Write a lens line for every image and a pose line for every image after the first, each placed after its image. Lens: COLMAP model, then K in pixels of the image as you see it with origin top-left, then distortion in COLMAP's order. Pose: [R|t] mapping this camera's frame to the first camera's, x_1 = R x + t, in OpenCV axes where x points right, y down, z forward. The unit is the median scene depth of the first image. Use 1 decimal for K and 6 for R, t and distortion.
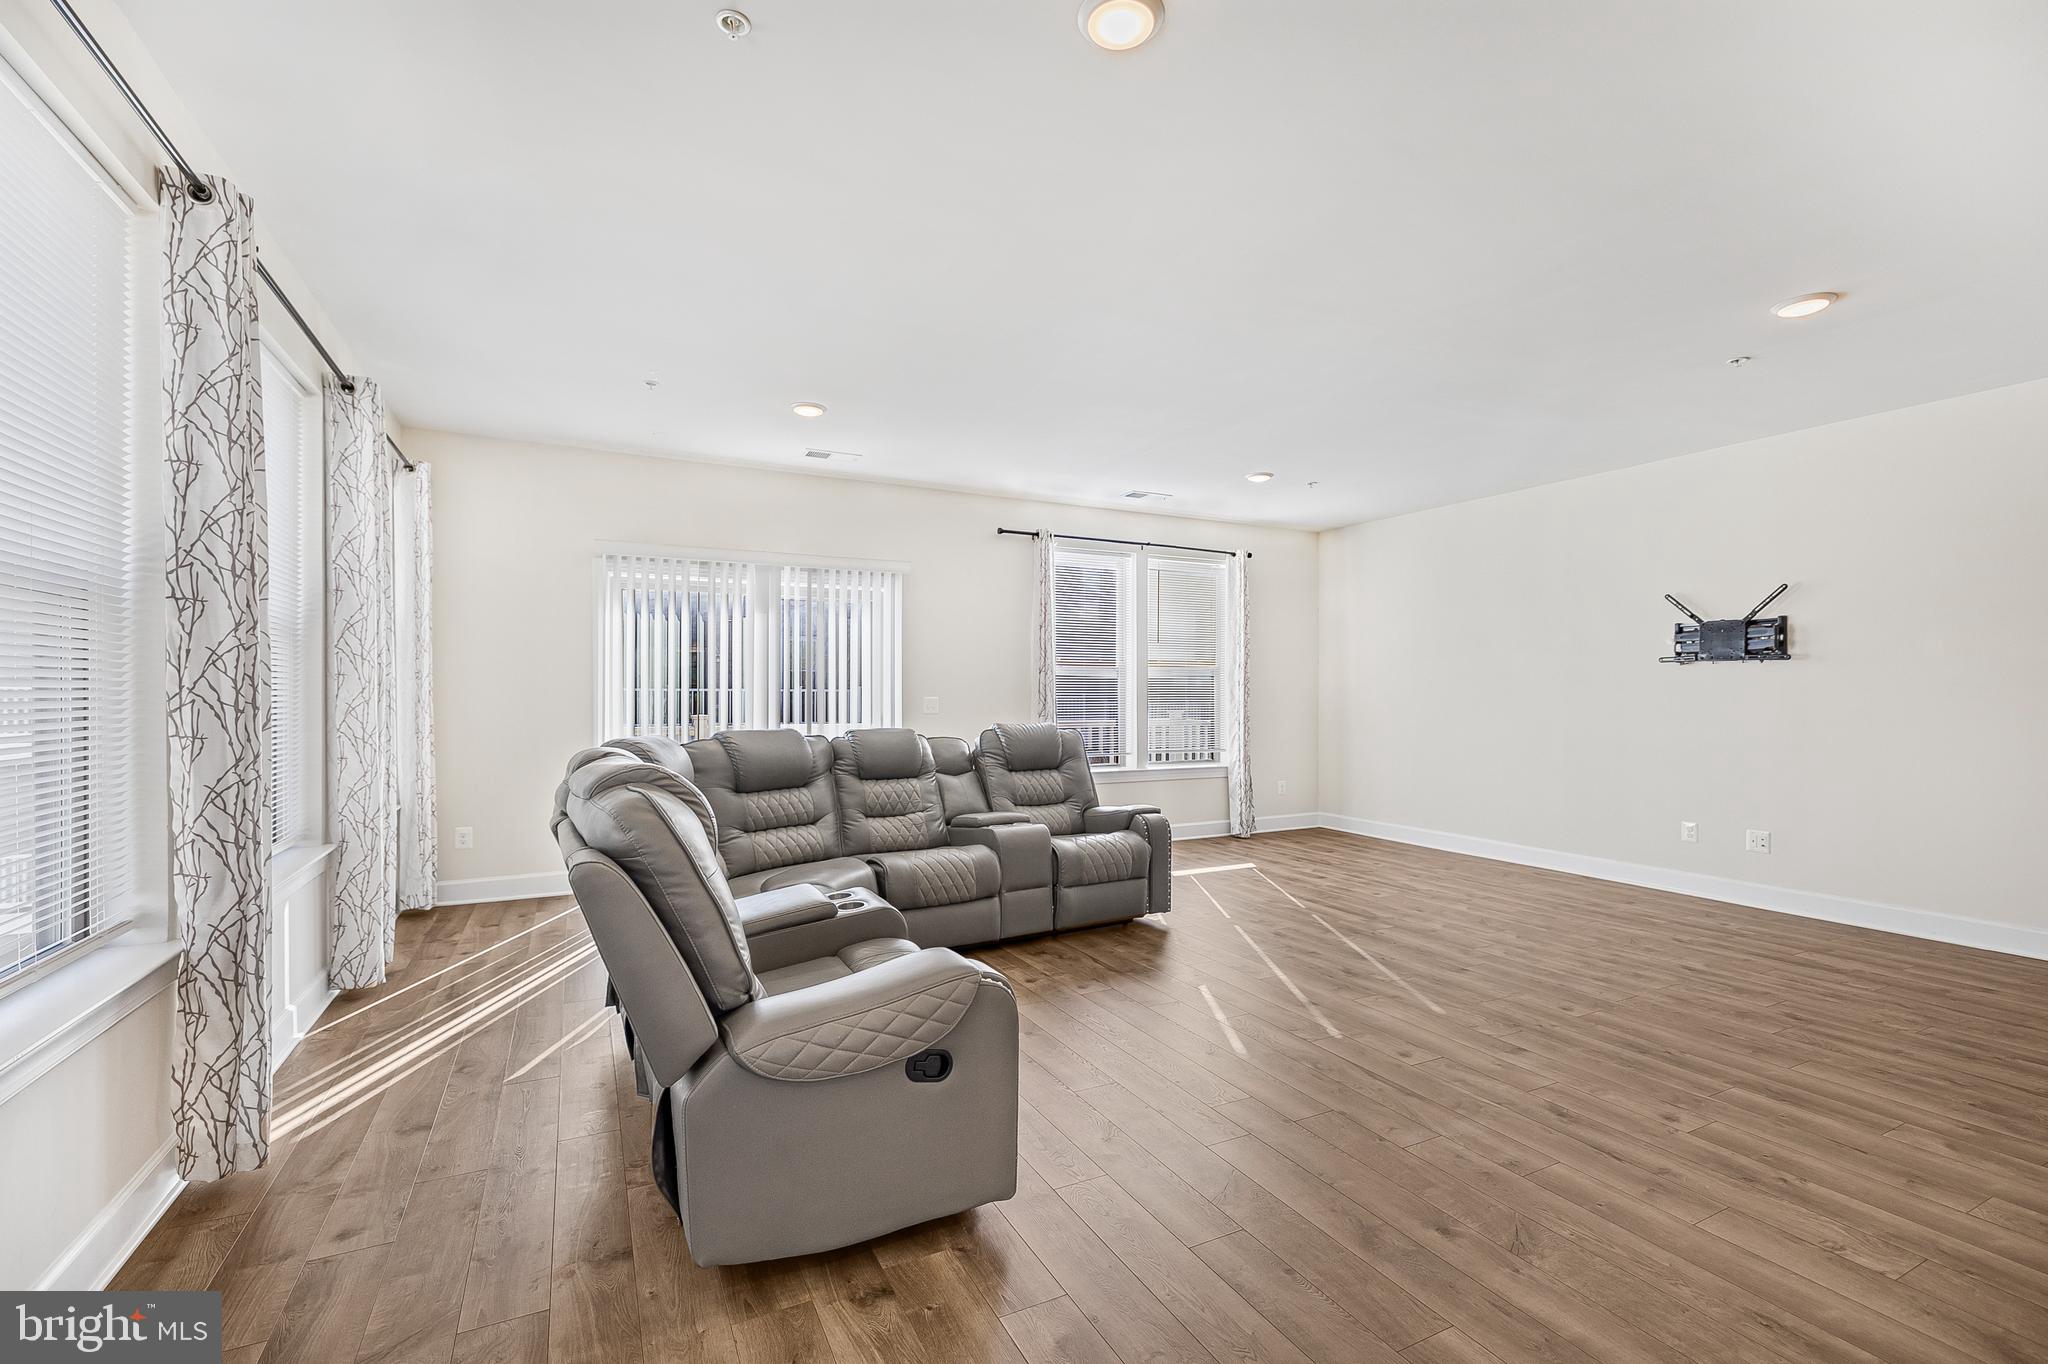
lens RADIAL K [[884.5, 0, 1029.8], [0, 884.5, 693.7], [0, 0, 1]] dist [-0.001281, 0.000219]
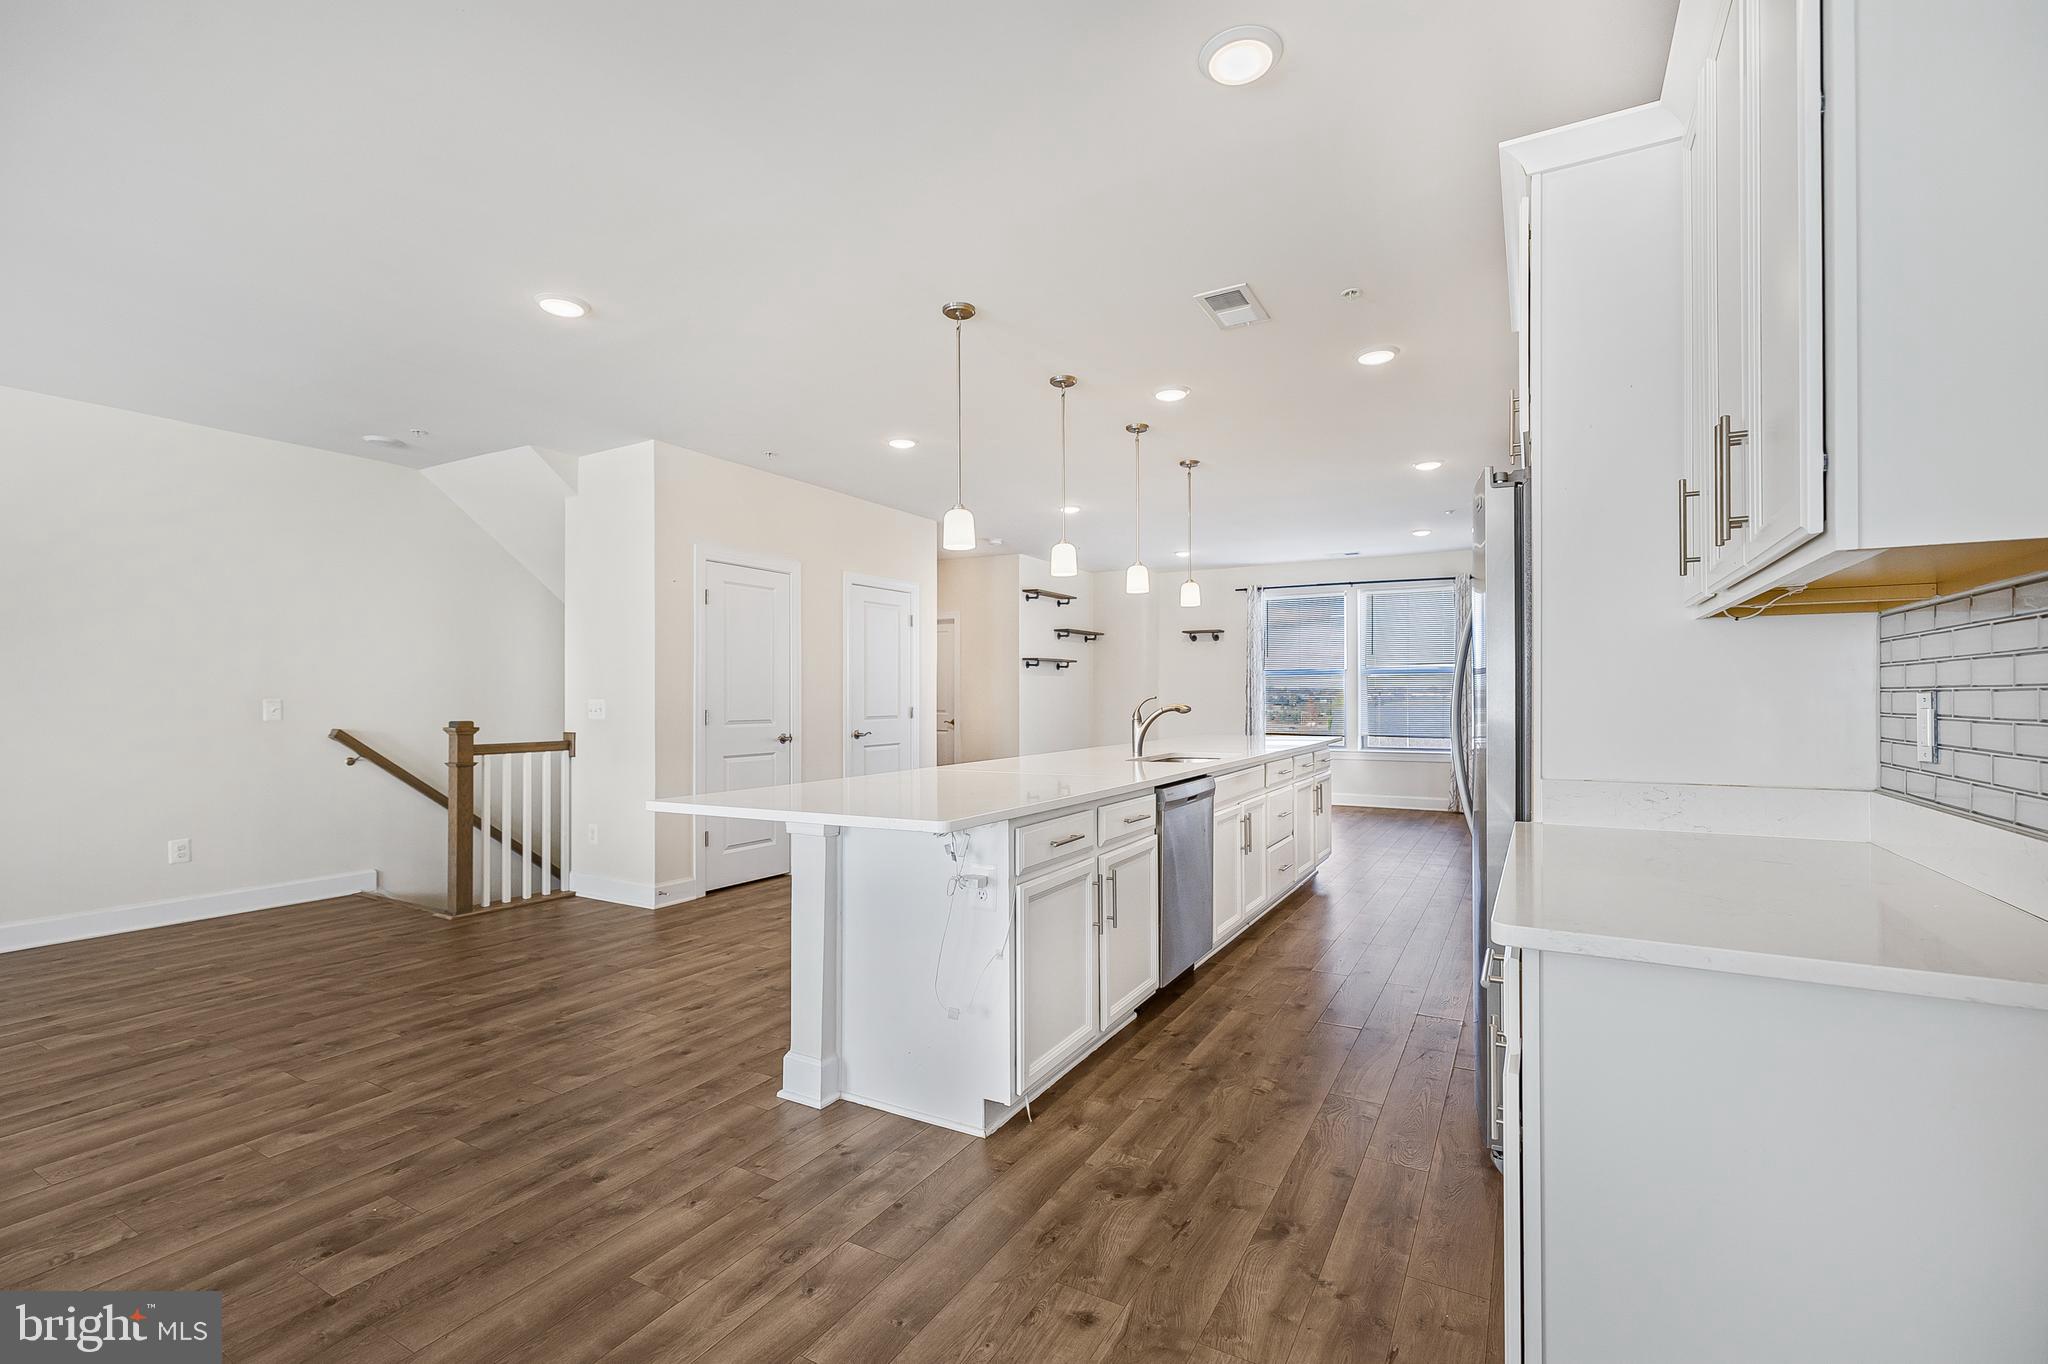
lens RADIAL K [[895.5, 0, 1026.5], [0, 895.5, 688.9], [0, 0, 1]] dist [-0.001353, 0.000158]
pose [[-0.548054, 0.005559, 0.836425, -0.225128], [0.001449, 0.999983, -0.005696, 0.001841], [-0.836442, -0.001910, -0.548053, 0.293035]]
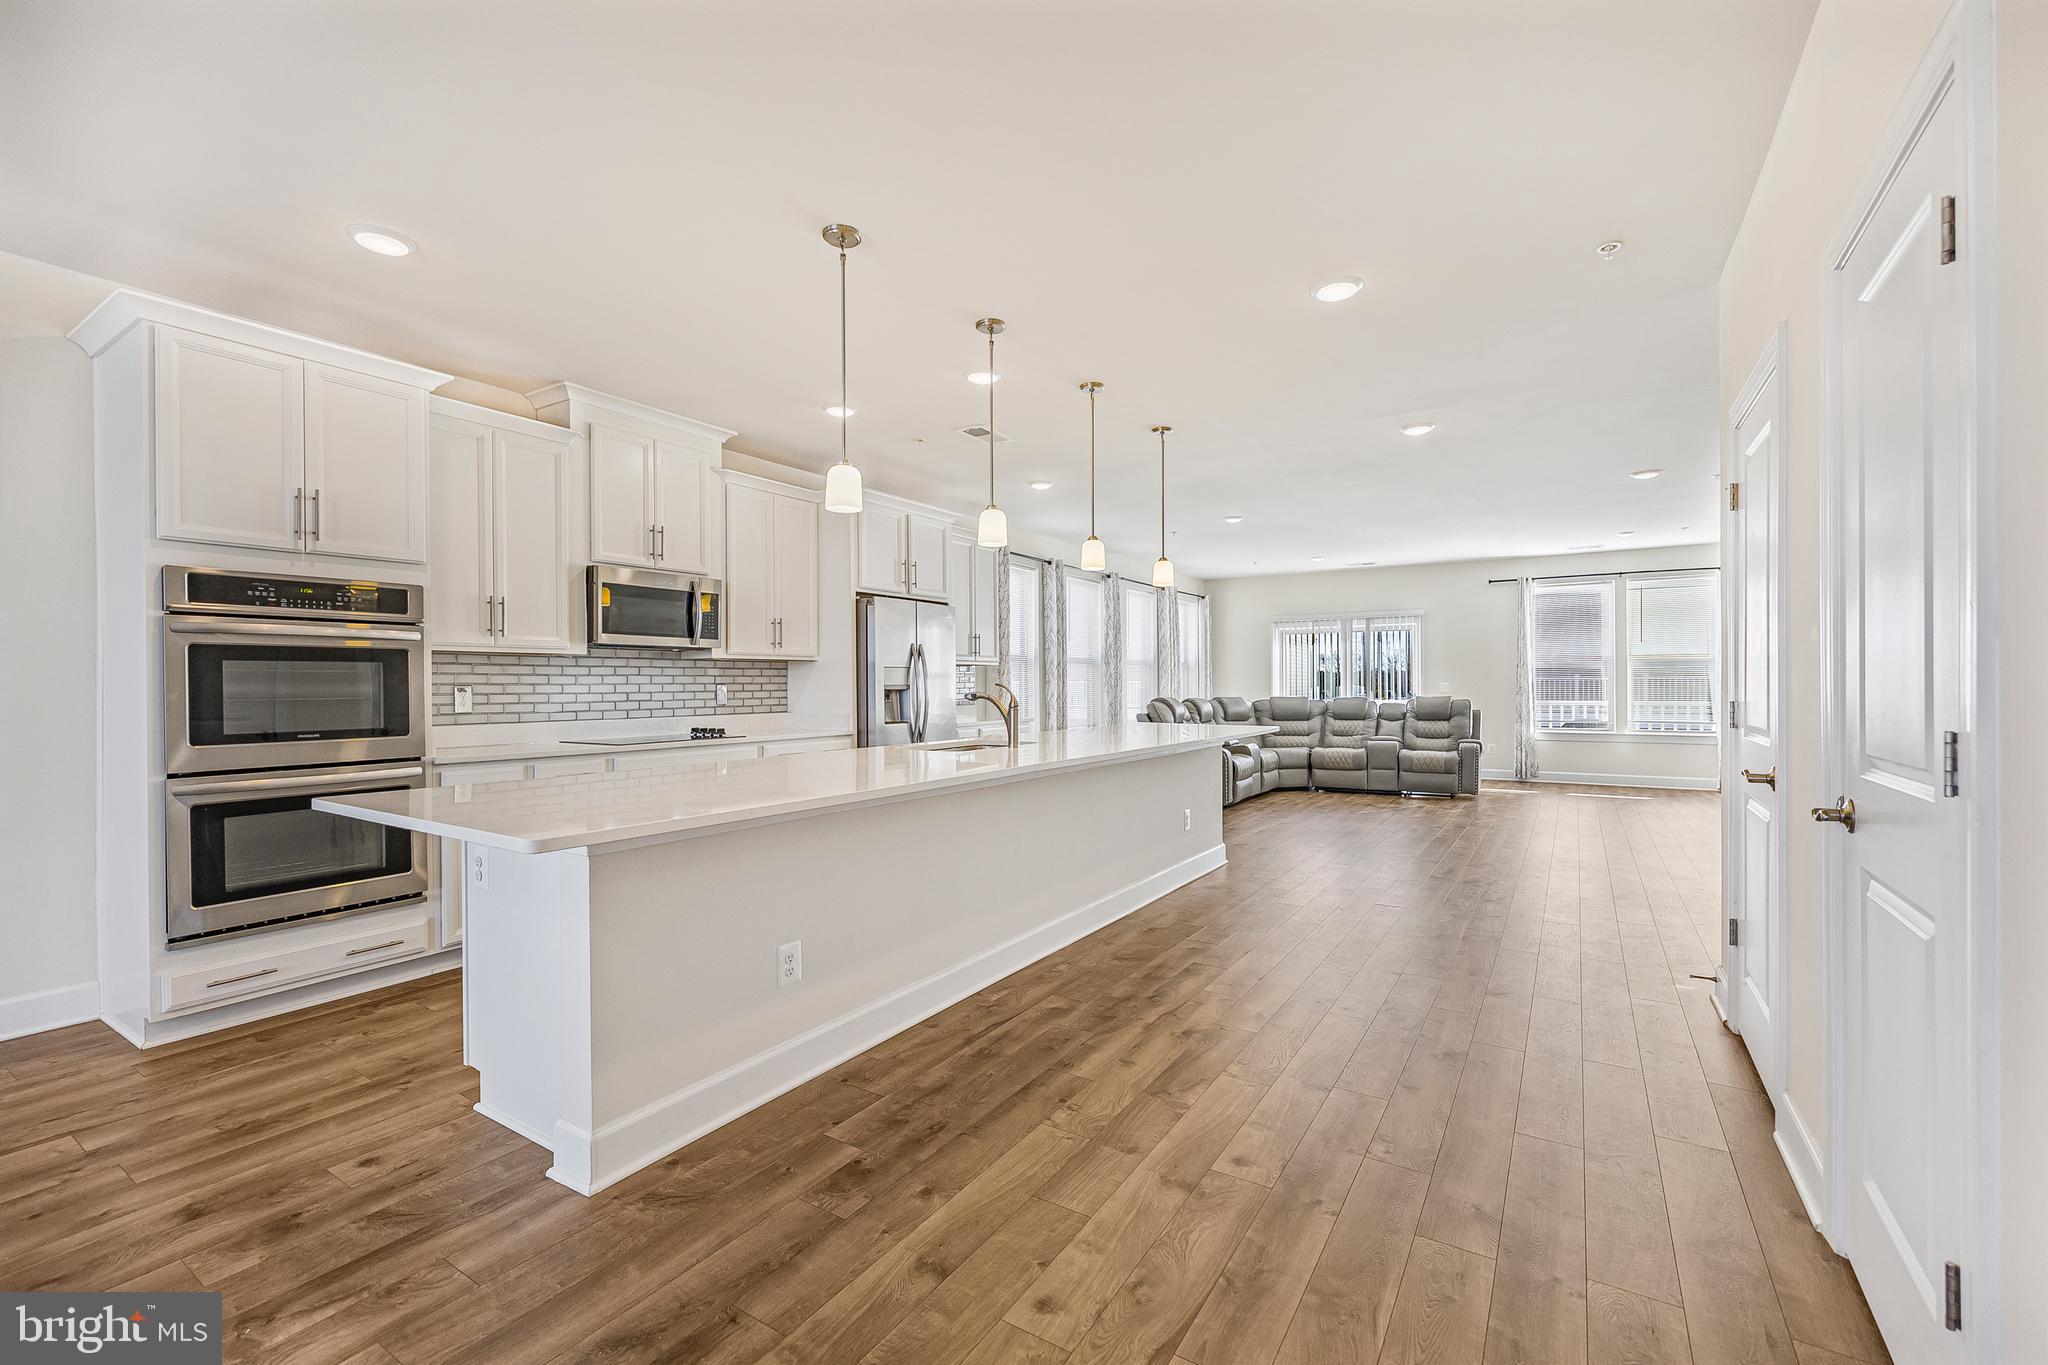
lens RADIAL K [[858.4, 0, 1025.5], [0, 858.4, 685.8], [0, 0, 1]] dist [0.000379, -0.000294]
pose [[0.504460, -0.004880, -0.863421, 1.376388], [0.007067, 0.999974, -0.001523, 0.008954], [0.863406, -0.005333, 0.504482, -0.838152]]
